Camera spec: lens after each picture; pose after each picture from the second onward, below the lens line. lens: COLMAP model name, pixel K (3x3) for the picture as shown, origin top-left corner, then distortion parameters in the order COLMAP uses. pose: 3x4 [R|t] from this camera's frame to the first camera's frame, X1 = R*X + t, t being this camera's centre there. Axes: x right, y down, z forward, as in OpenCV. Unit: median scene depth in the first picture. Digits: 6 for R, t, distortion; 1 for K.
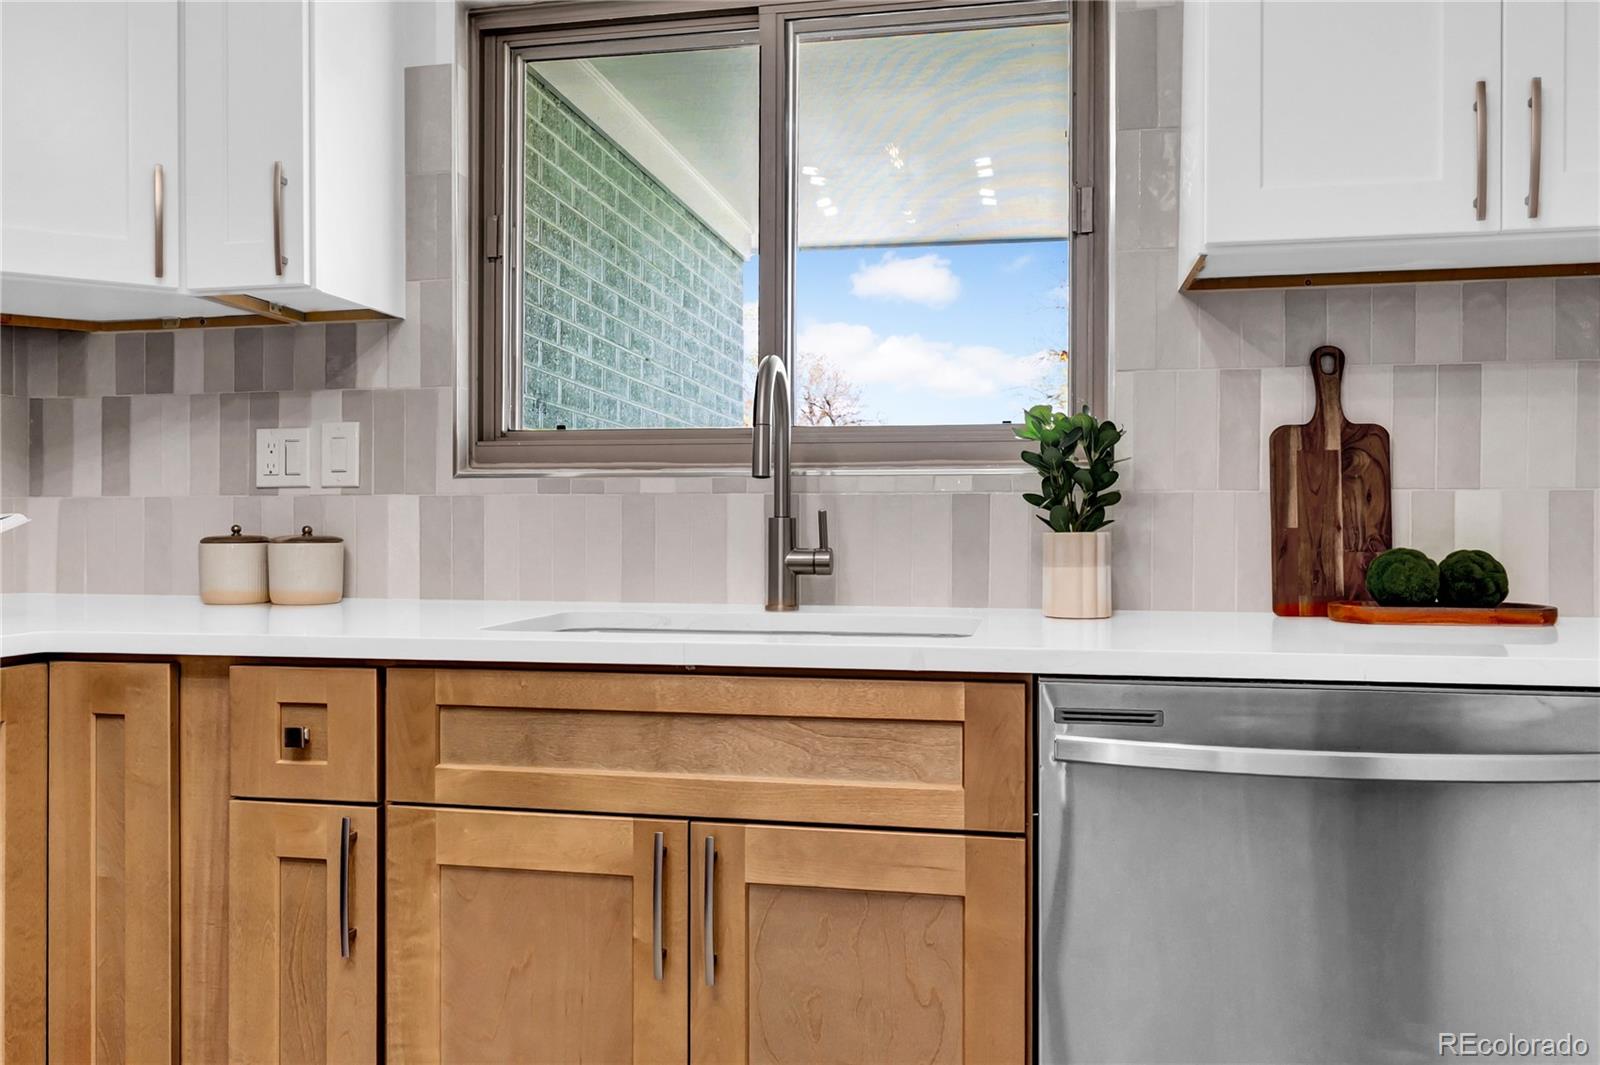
lens RADIAL K [[1246.4, 0, 800.0], [0, 1246.4, 532.5], [0, 0, 1]] dist [0.002990, 0.001352]
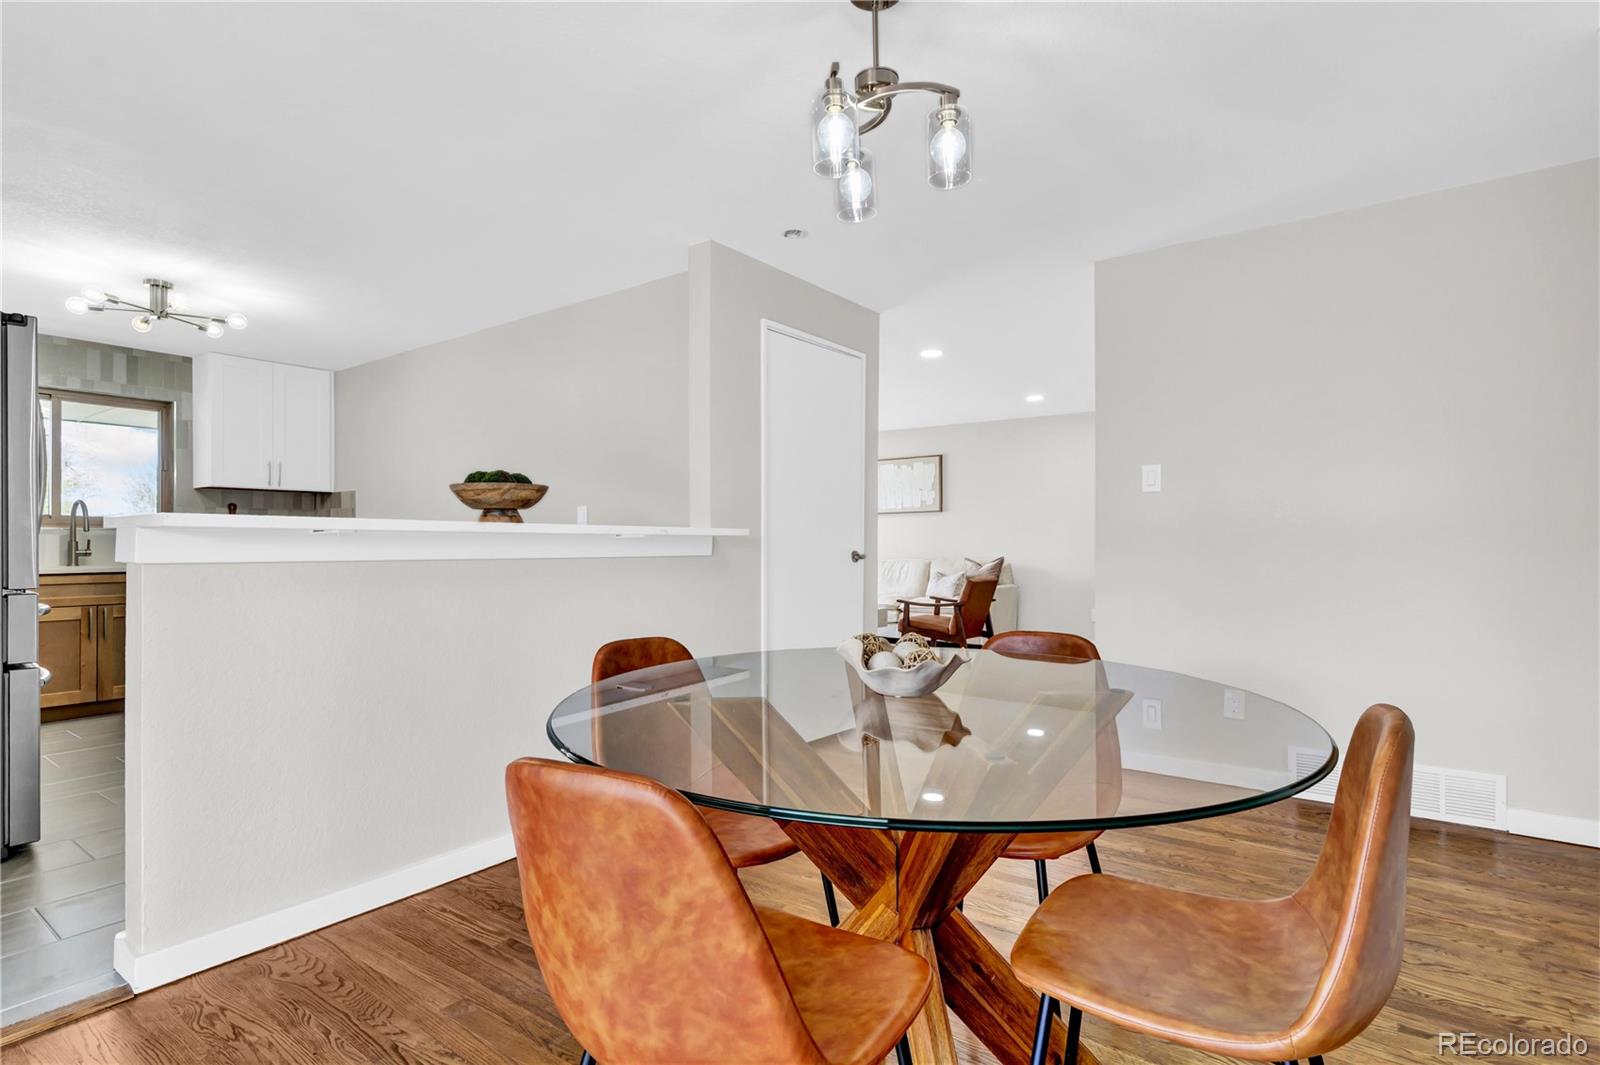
lens RADIAL K [[775.4, 0, 810.2], [0, 775.4, 536.2], [0, 0, 1]] dist [0.001770, -0.002418]
pose [[0.399576, 0.008285, 0.916662, -1.323266], [0.002421, 0.999946, -0.010093, 0.002804], [-0.916697, 0.006252, 0.399535, -2.052358]]
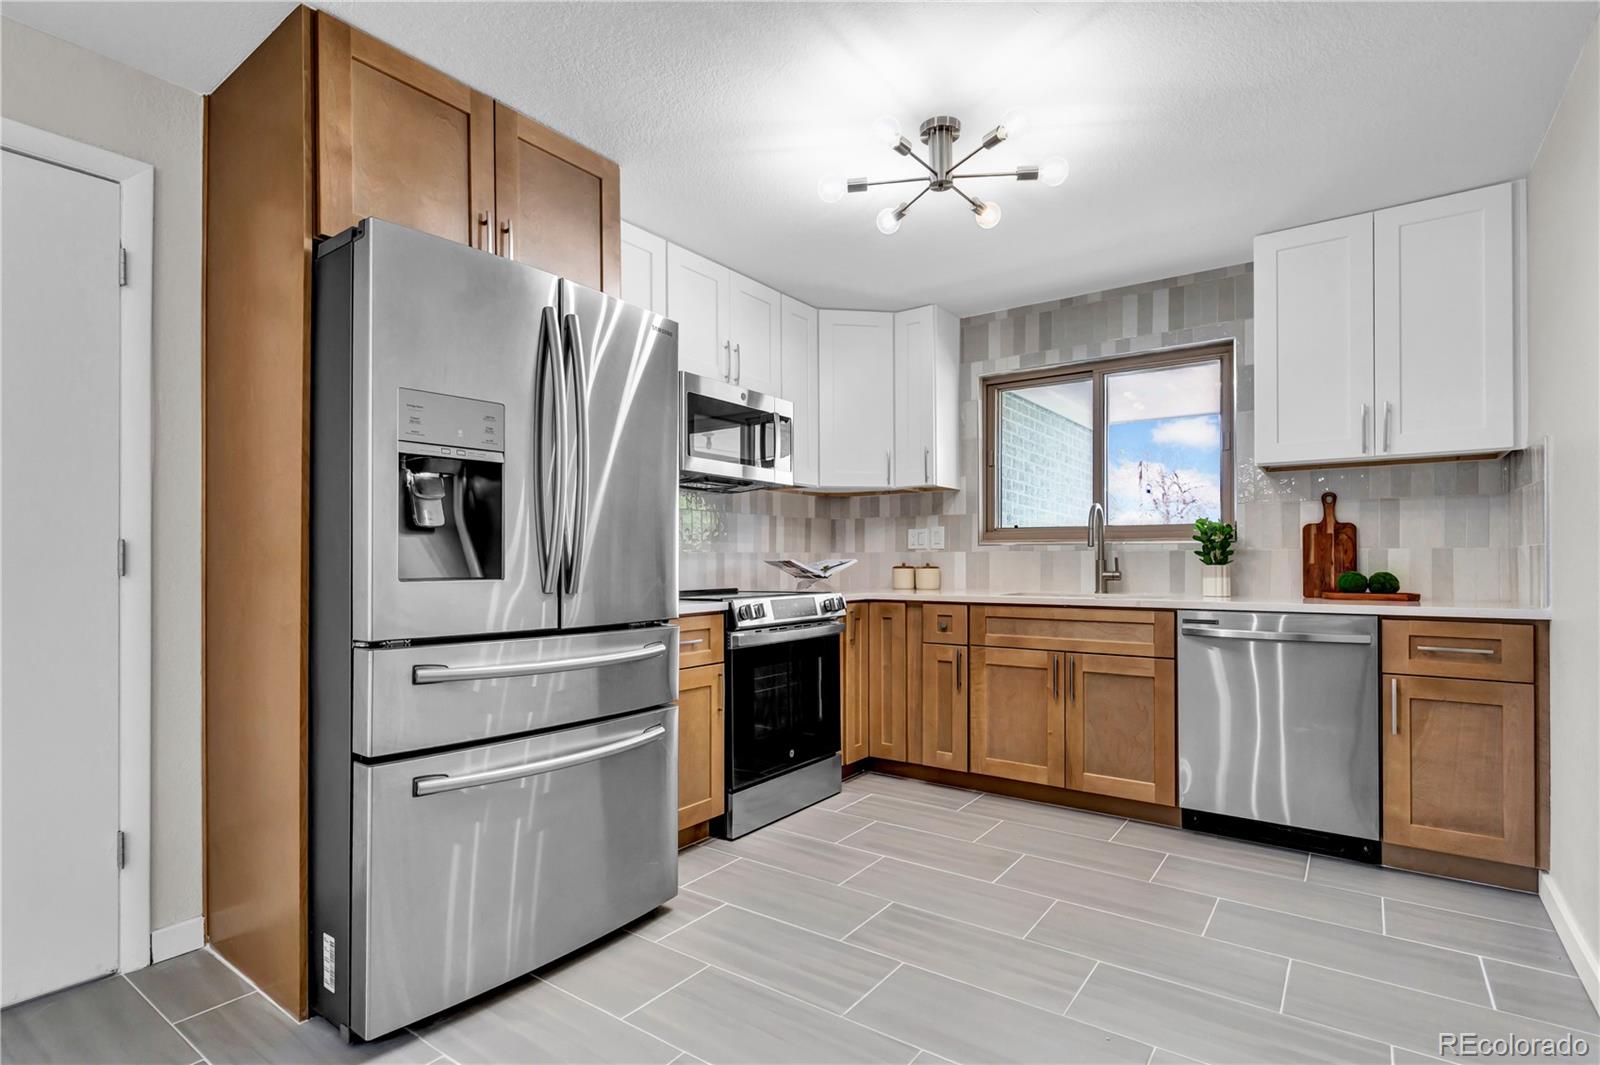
lens RADIAL K [[794.9, 0, 790.7], [0, 794.9, 552.7], [0, 0, 1]] dist [0.001635, -0.000179]
pose [[0.909054, -0.004954, -0.416648, 0.100186], [-0.002121, 0.999861, -0.016517, 0.003155], [0.416672, 0.015898, 0.908918, -0.943676]]
